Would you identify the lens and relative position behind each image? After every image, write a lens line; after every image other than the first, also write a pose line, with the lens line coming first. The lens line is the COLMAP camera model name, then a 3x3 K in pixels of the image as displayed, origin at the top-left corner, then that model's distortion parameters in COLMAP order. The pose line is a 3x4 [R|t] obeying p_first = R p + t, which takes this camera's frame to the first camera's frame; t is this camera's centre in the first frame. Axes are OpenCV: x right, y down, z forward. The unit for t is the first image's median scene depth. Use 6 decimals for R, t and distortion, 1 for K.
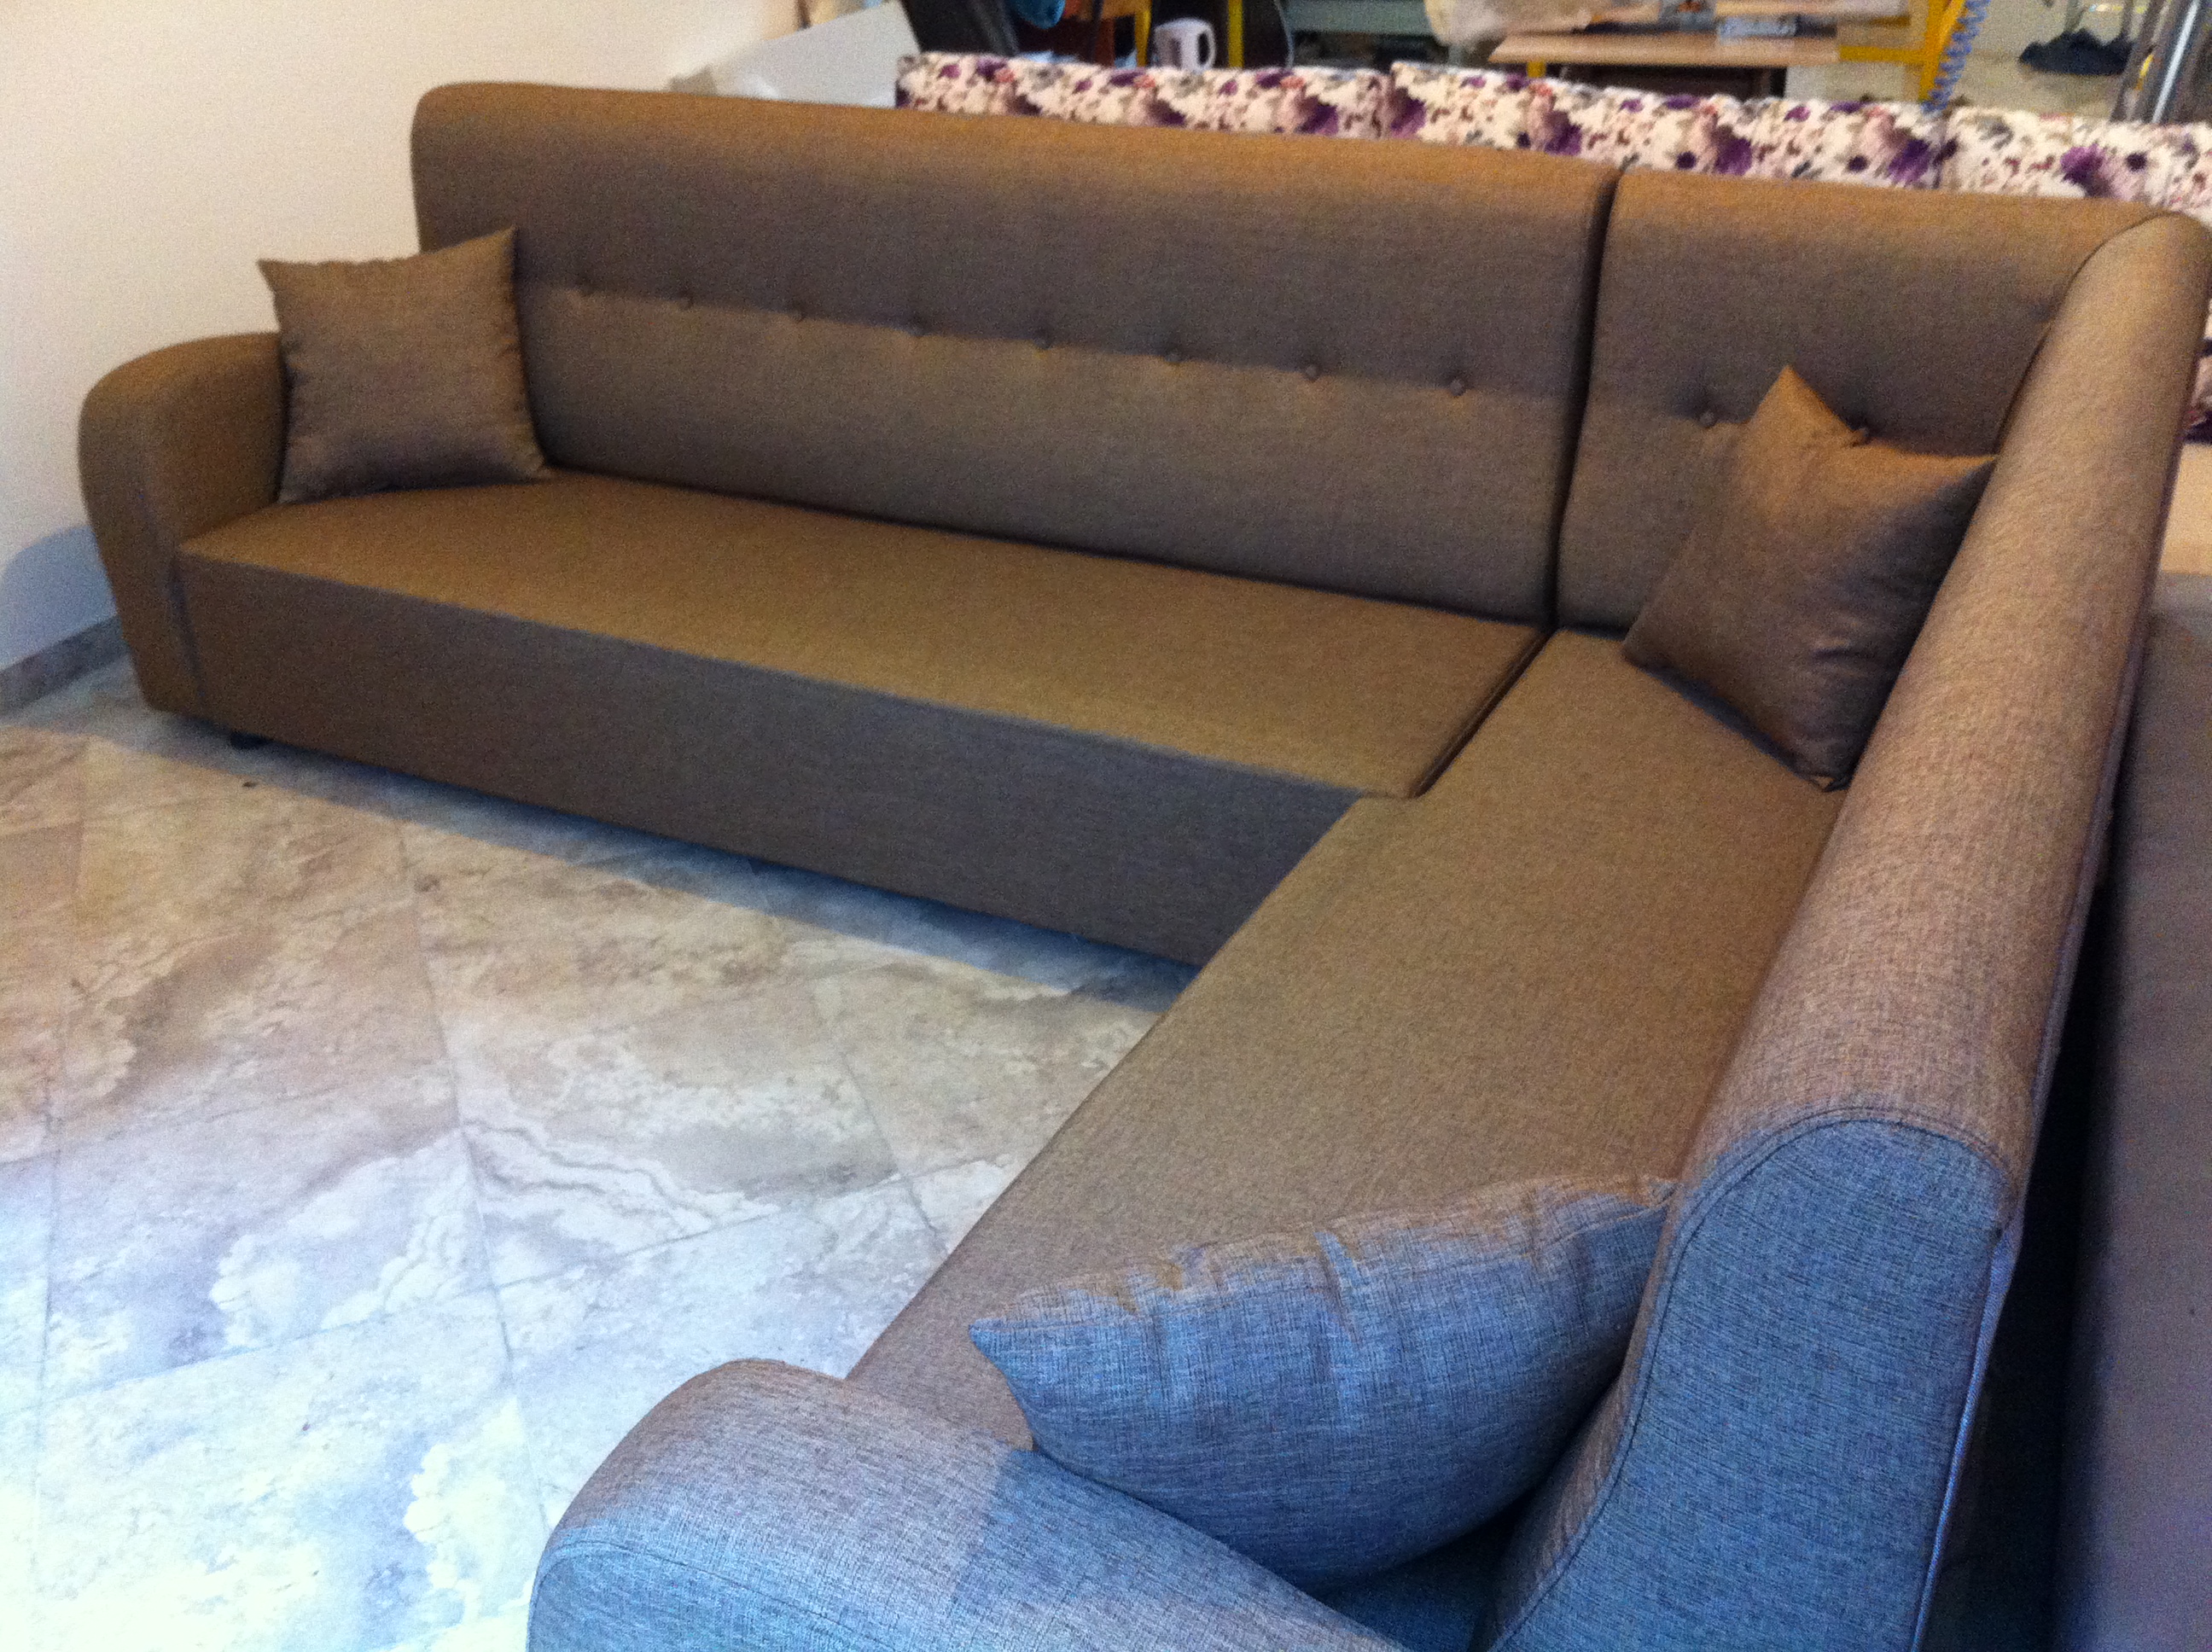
lens RADIAL K [[2109.9, 0, 1111.5], [0, 2109.9, 797.2], [0, 0, 1]] dist [0.091851, -0.331892]
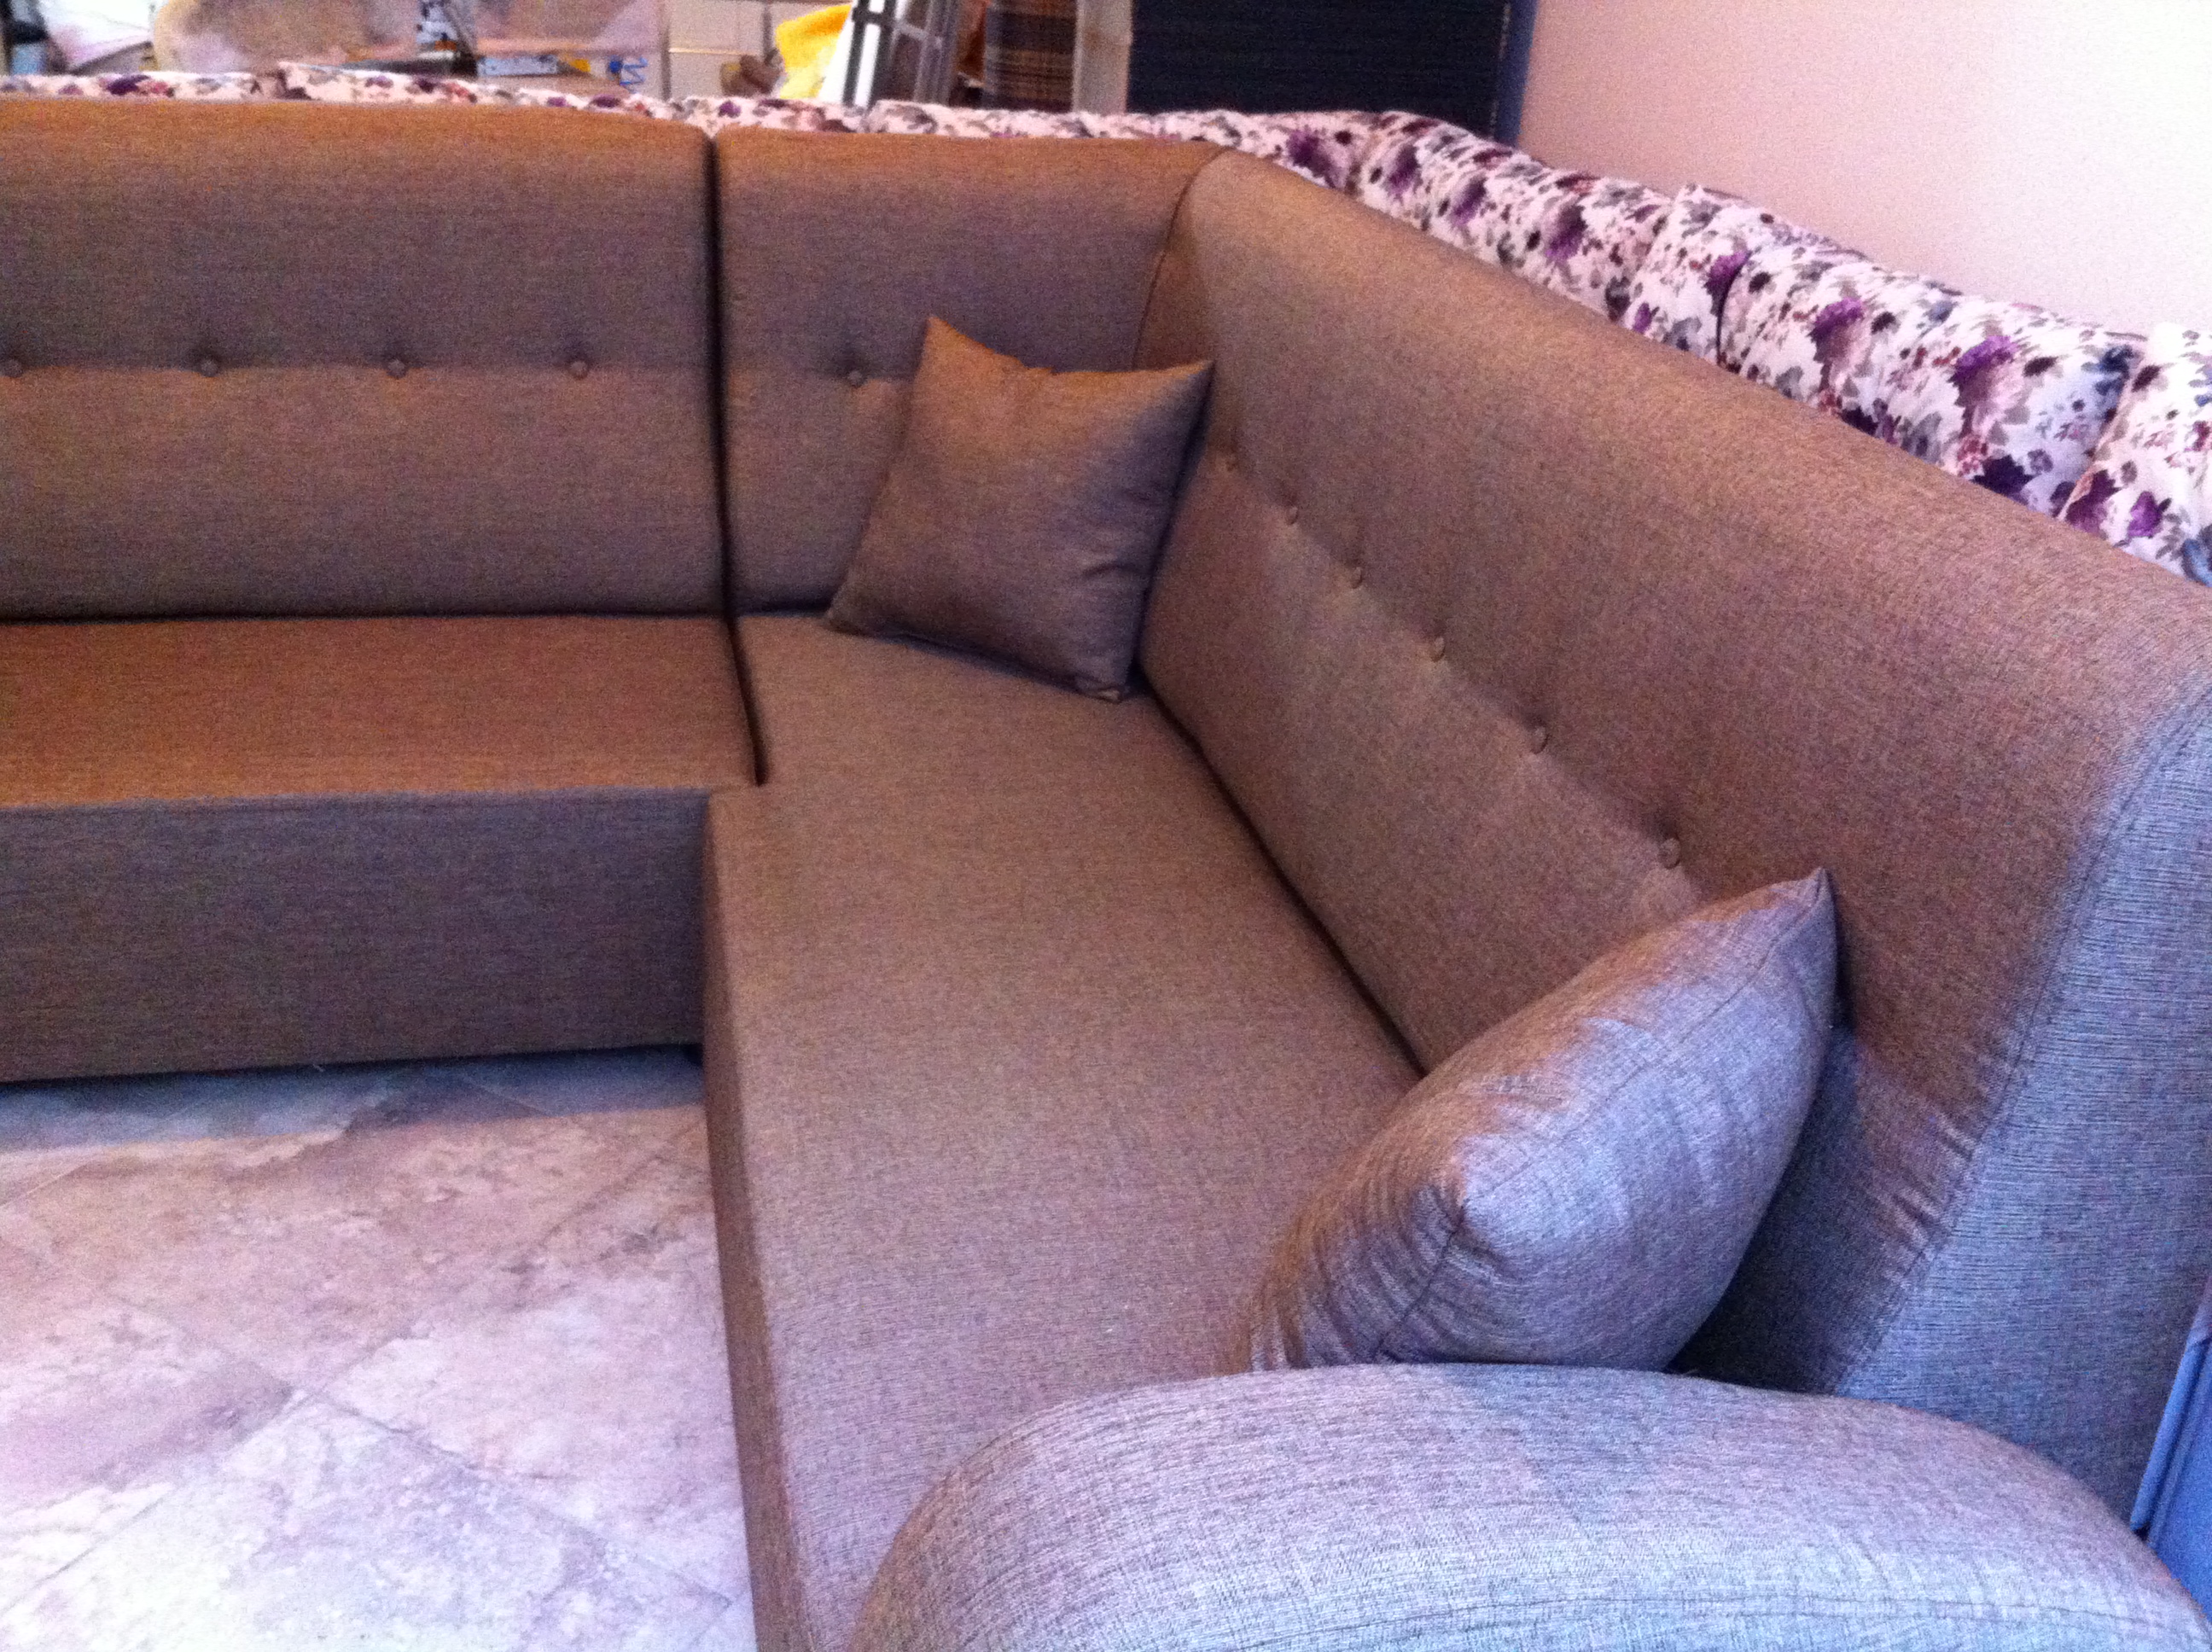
lens RADIAL K [[2118.7, 0, 1117.8], [0, 2118.7, 813.5], [0, 0, 1]] dist [0.100230, -0.351680]
pose [[0.759525, -0.187006, 0.623018, -0.275255], [0.224574, 0.974278, 0.018662, 0.026388], [-0.610482, 0.125740, 0.781985, 0.183529]]
